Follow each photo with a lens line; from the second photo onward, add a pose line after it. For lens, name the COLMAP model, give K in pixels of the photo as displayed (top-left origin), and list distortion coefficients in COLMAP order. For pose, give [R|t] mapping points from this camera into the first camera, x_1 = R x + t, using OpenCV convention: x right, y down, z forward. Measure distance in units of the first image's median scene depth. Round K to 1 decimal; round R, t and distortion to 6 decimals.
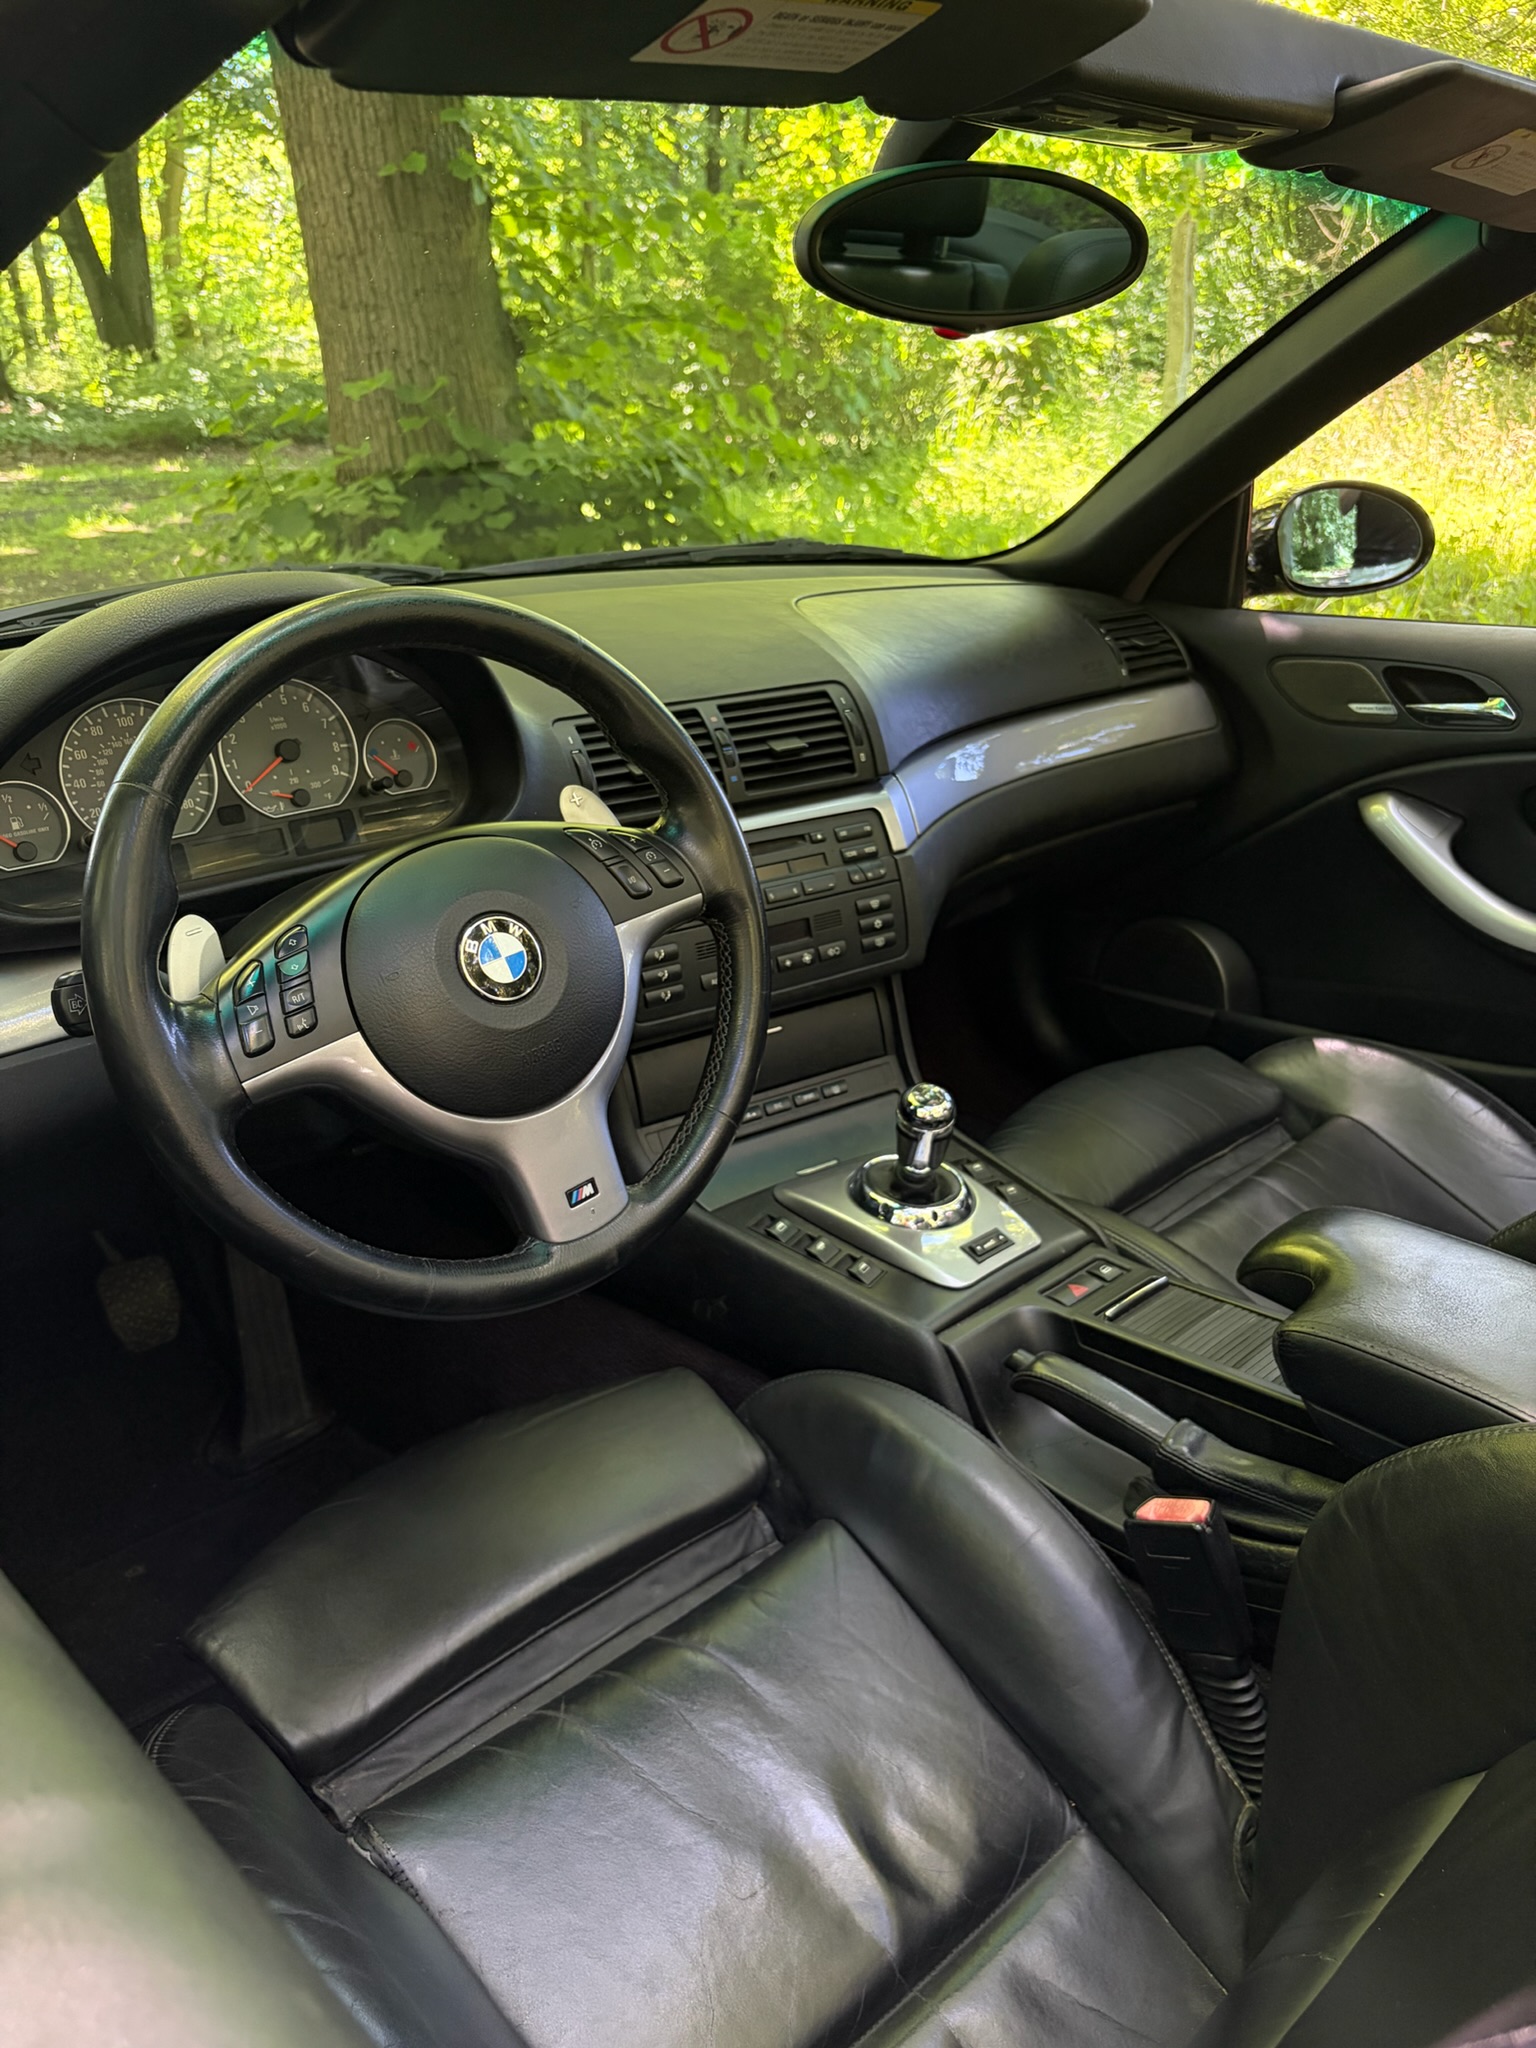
lens RADIAL K [[1572.9, 0, 776.3], [0, 1572.9, 1029.4], [0, 0, 1]] dist [0.030150, -0.046819]
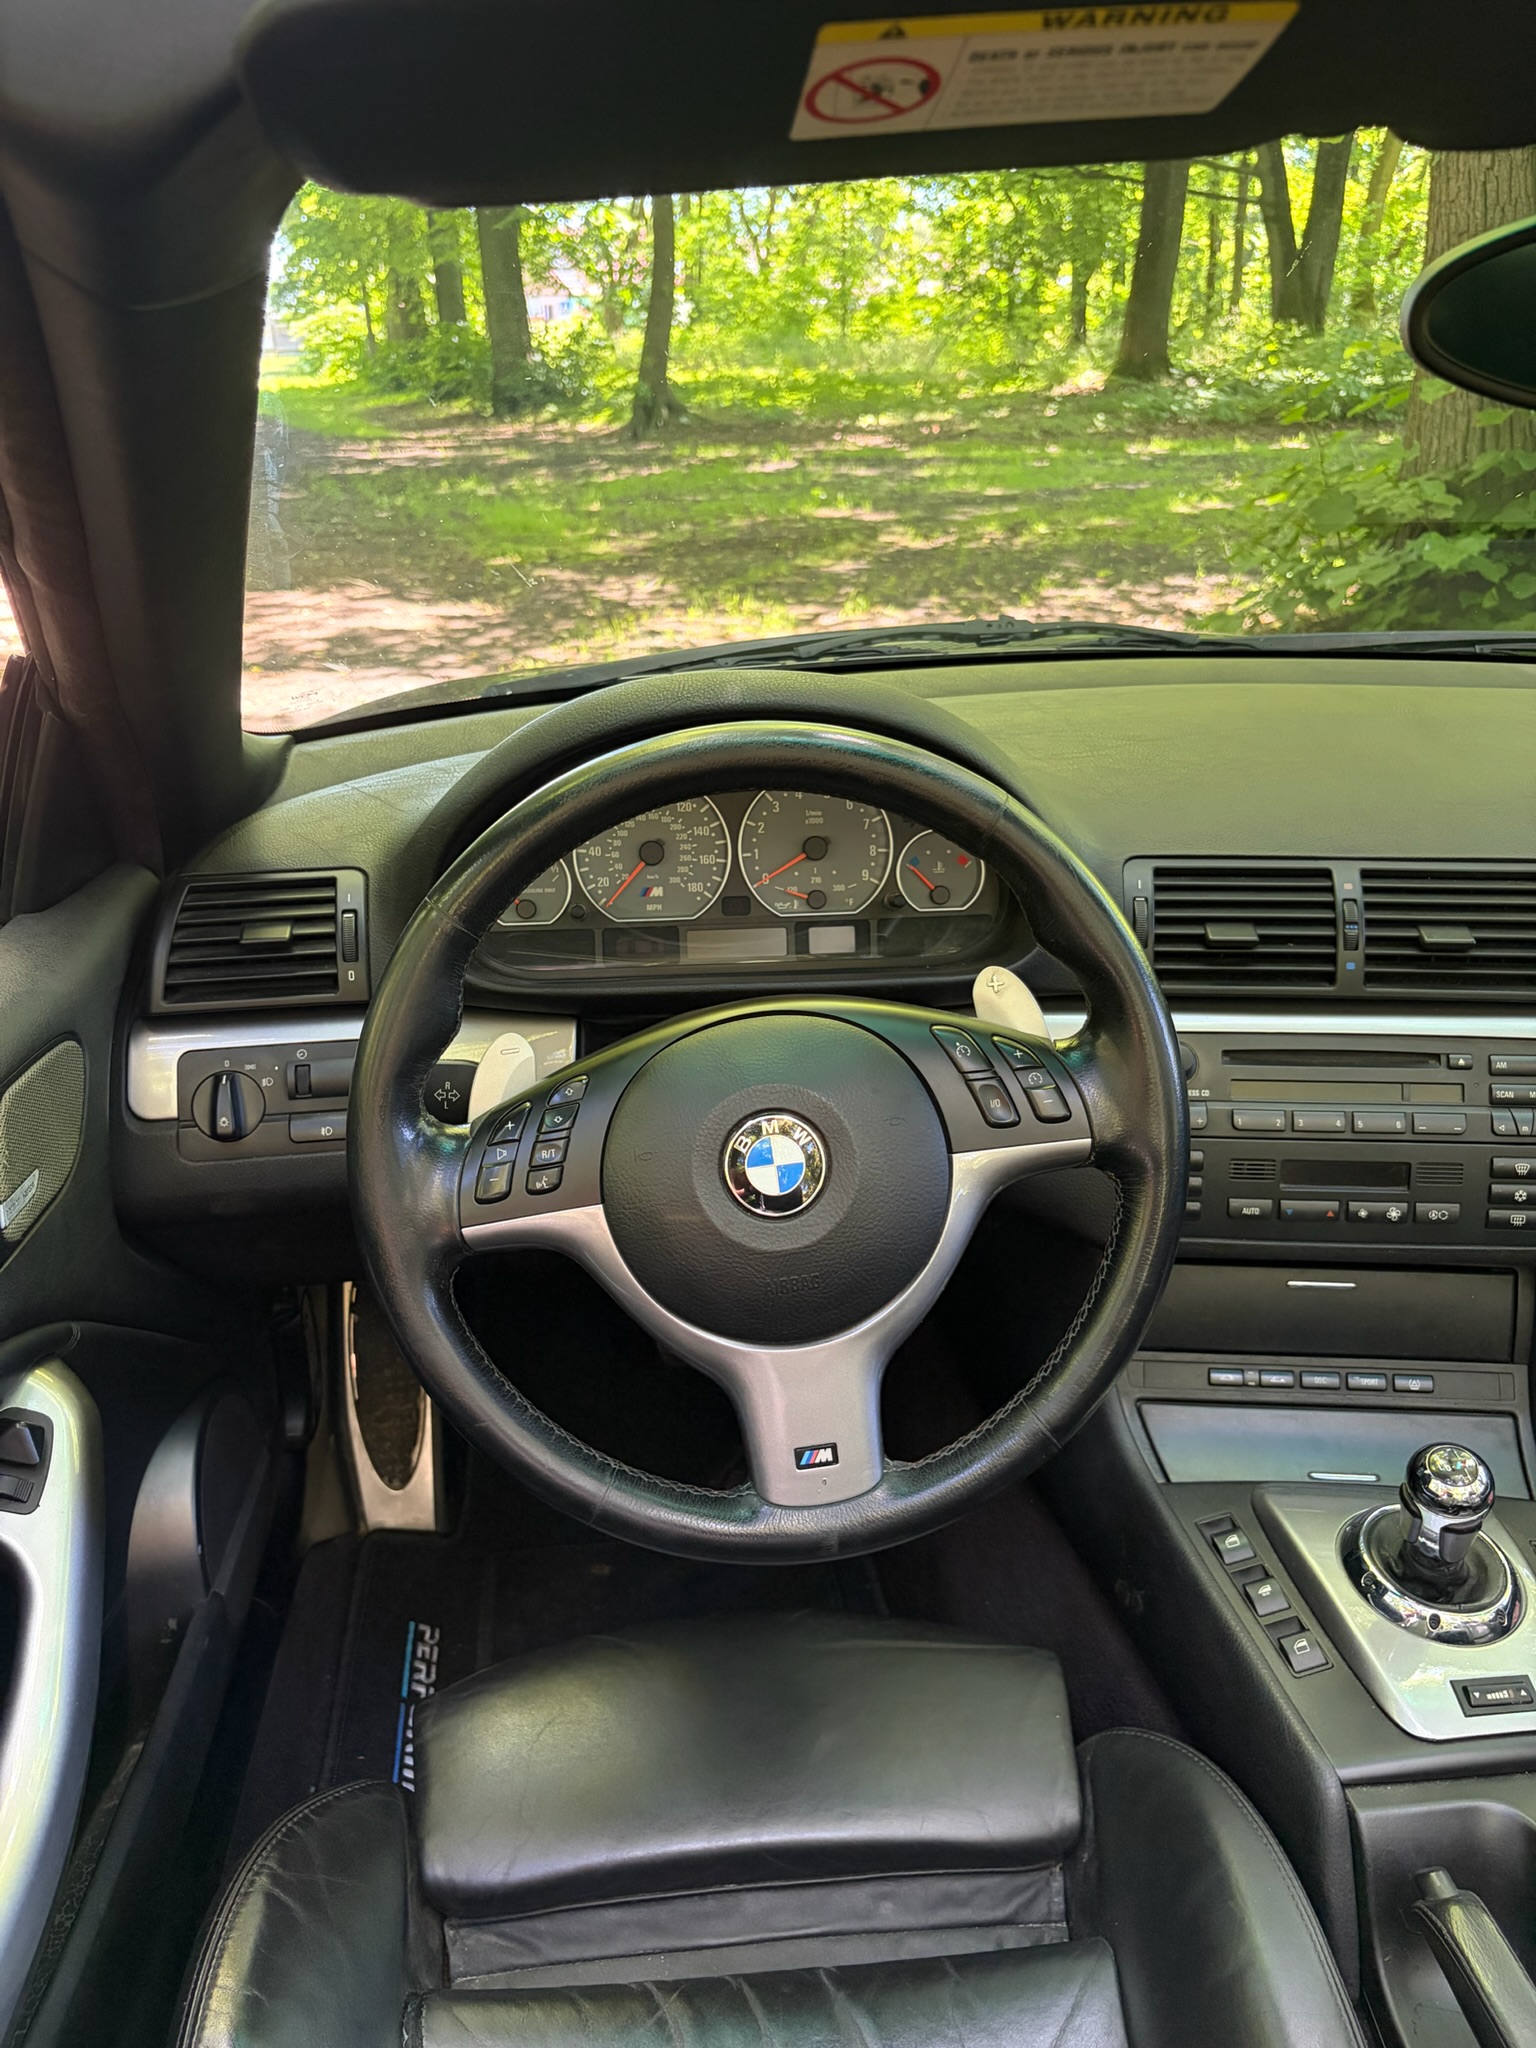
lens RADIAL K [[1572.9, 0, 777.6], [0, 1572.9, 1023.8], [0, 0, 1]] dist [0.030150, -0.046819]
pose [[0.782287, 0.243155, -0.573501, 0.220955], [-0.234194, 0.967928, 0.090932, -0.146900], [0.577218, 0.063175, 0.814143, 0.221903]]
